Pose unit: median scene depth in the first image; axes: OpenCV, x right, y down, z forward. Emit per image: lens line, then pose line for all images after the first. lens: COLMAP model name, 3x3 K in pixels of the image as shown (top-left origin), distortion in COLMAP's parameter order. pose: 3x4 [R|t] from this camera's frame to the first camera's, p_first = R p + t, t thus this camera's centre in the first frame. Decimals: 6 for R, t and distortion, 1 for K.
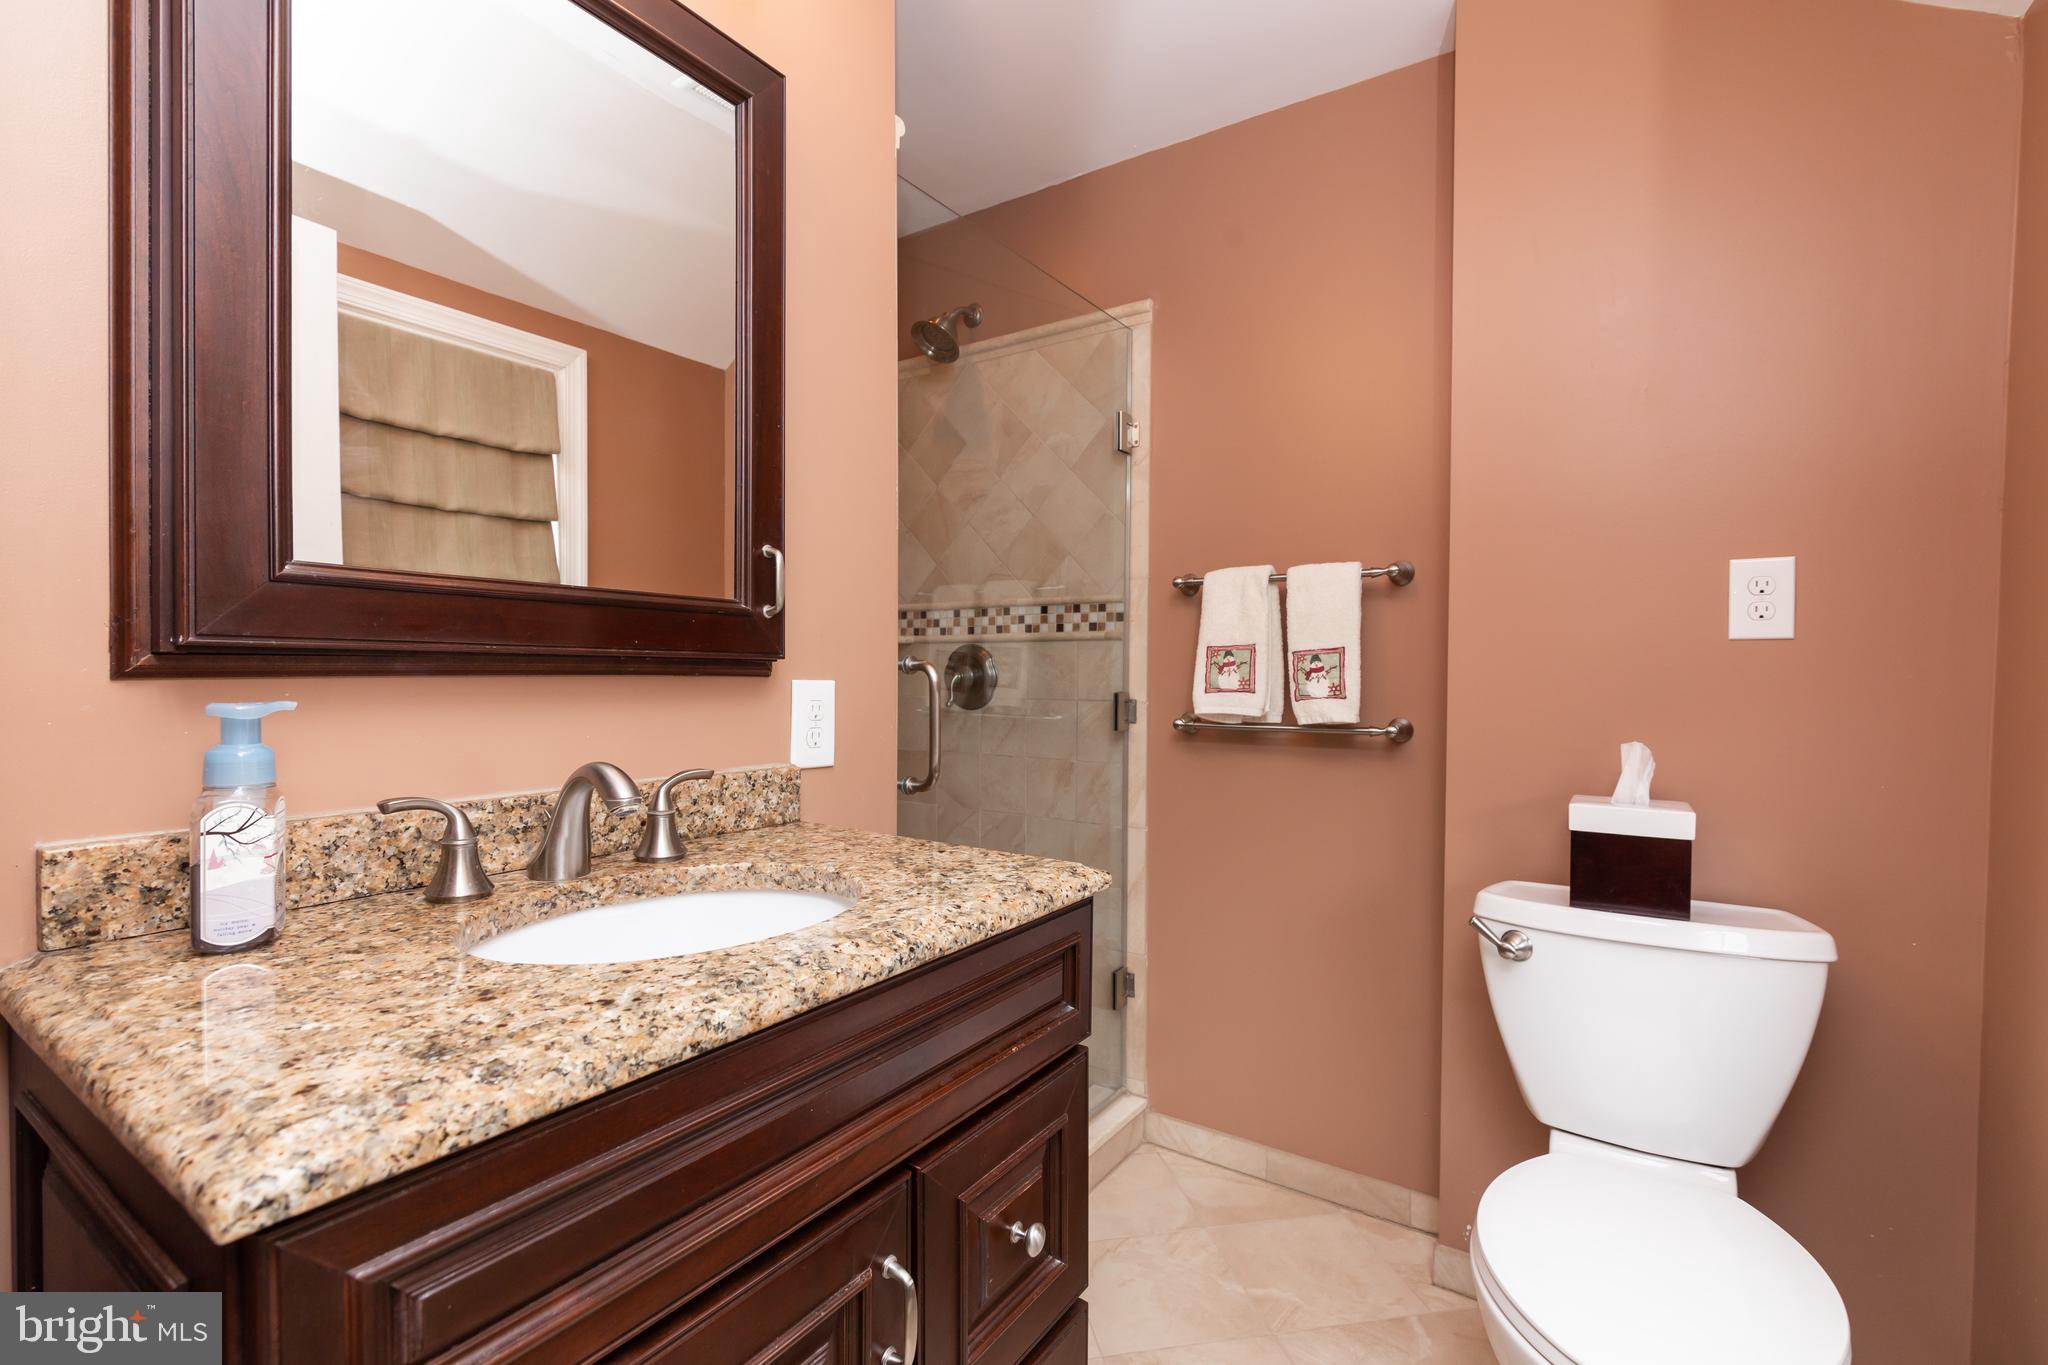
lens RADIAL K [[923.6, 0, 1024.0], [0, 923.6, 682.5], [0, 0, 1]] dist [-0.001802, -0.000068]
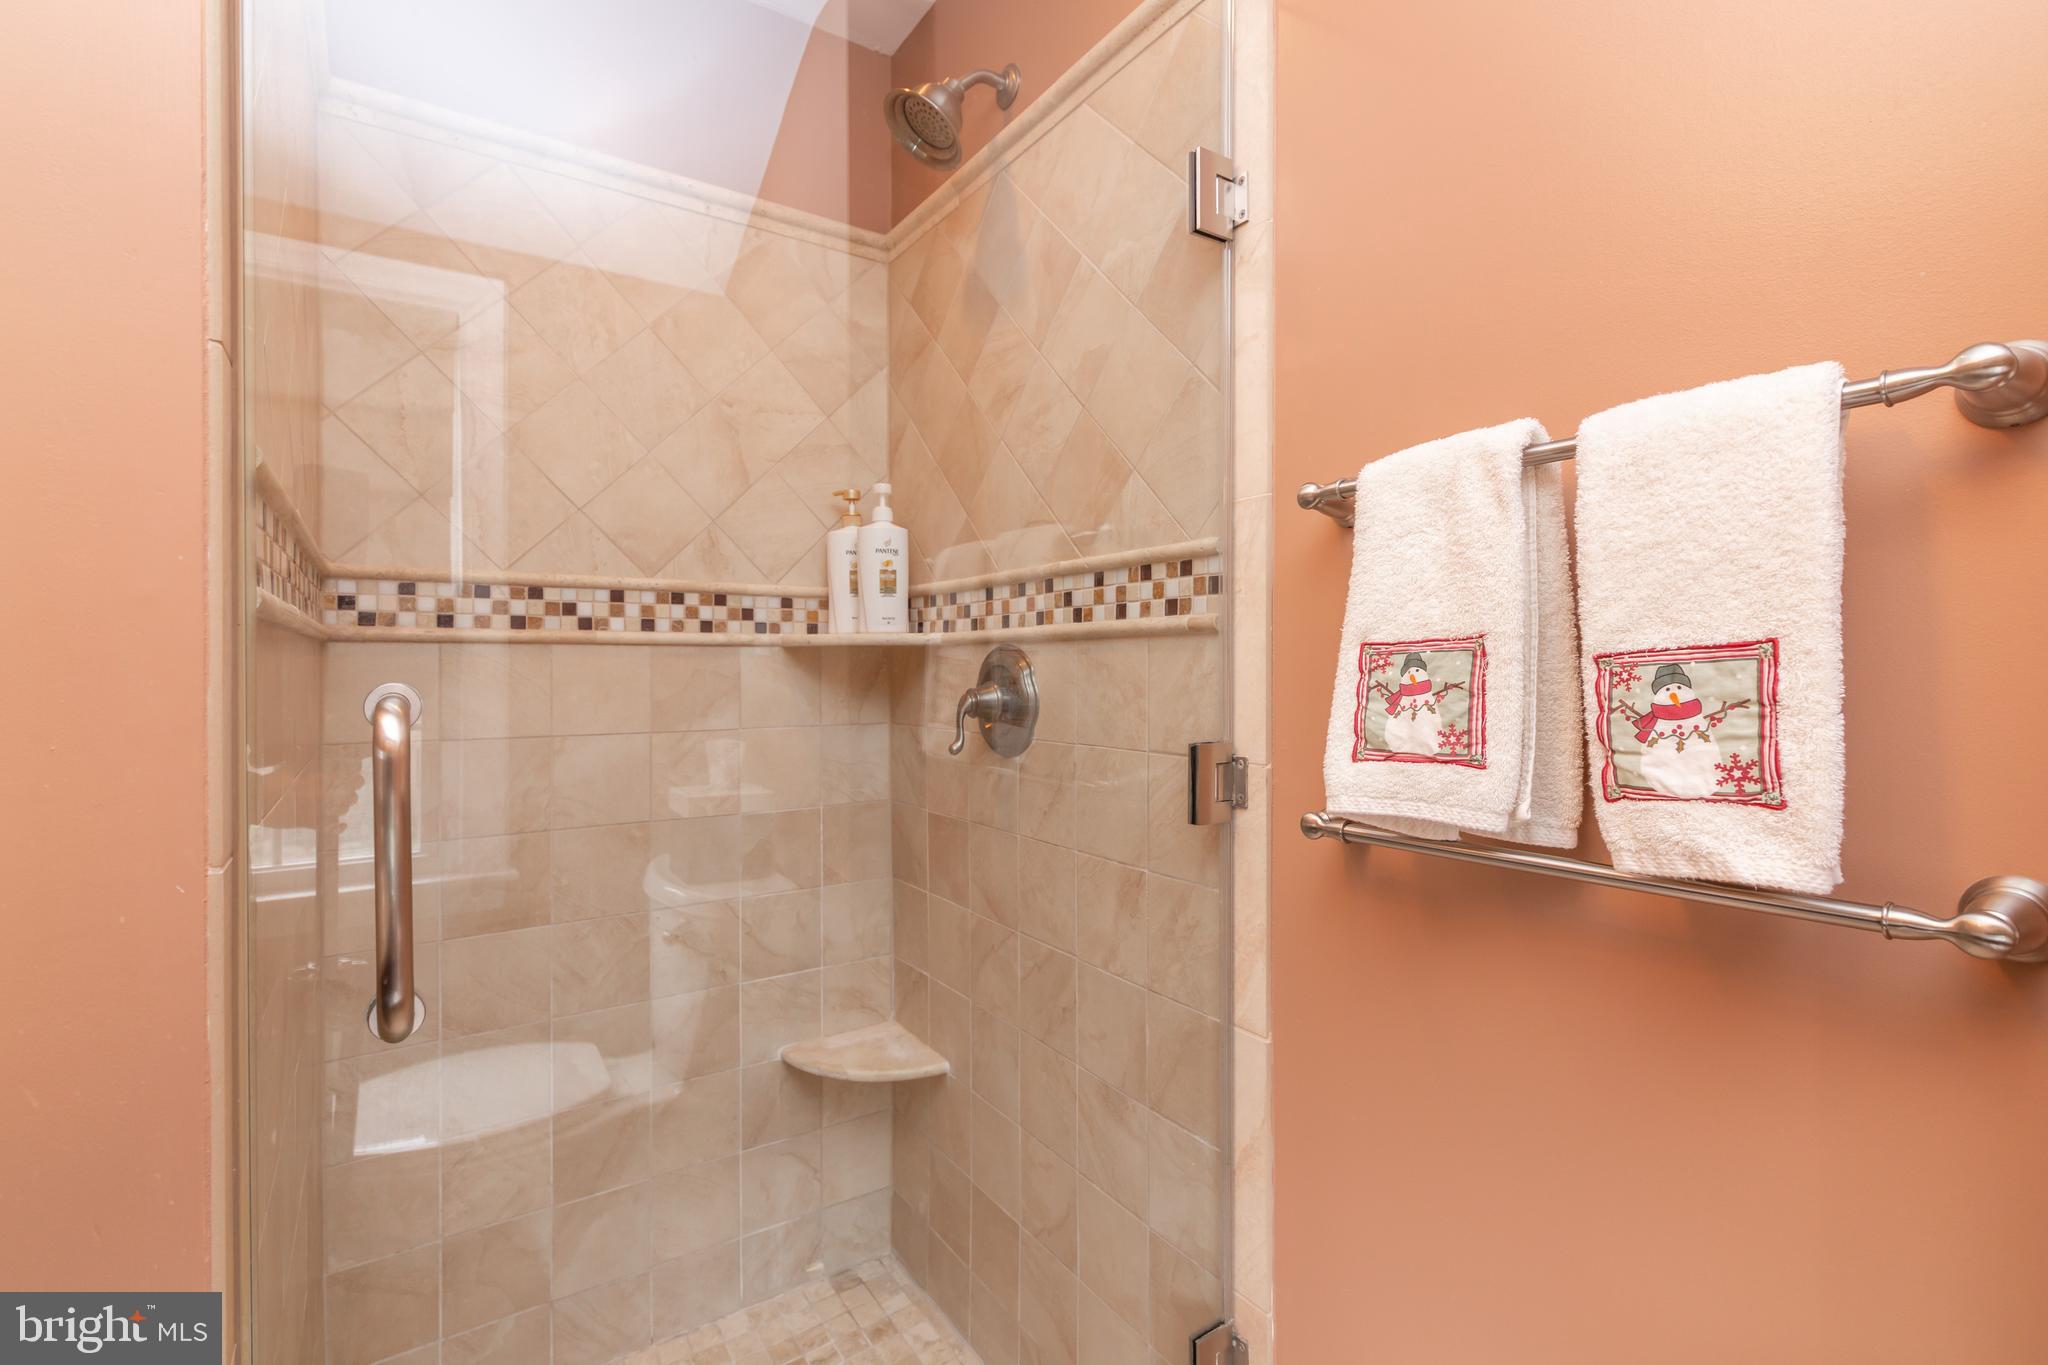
lens RADIAL K [[917.6, 0, 1028.7], [0, 917.6, 665.3], [0, 0, 1]] dist [-0.001123, -0.000596]
pose [[0.932234, -0.003653, -0.361838, 0.187165], [-0.003998, 0.999784, -0.020393, -0.018676], [0.361835, 0.020457, 0.932018, 0.520844]]
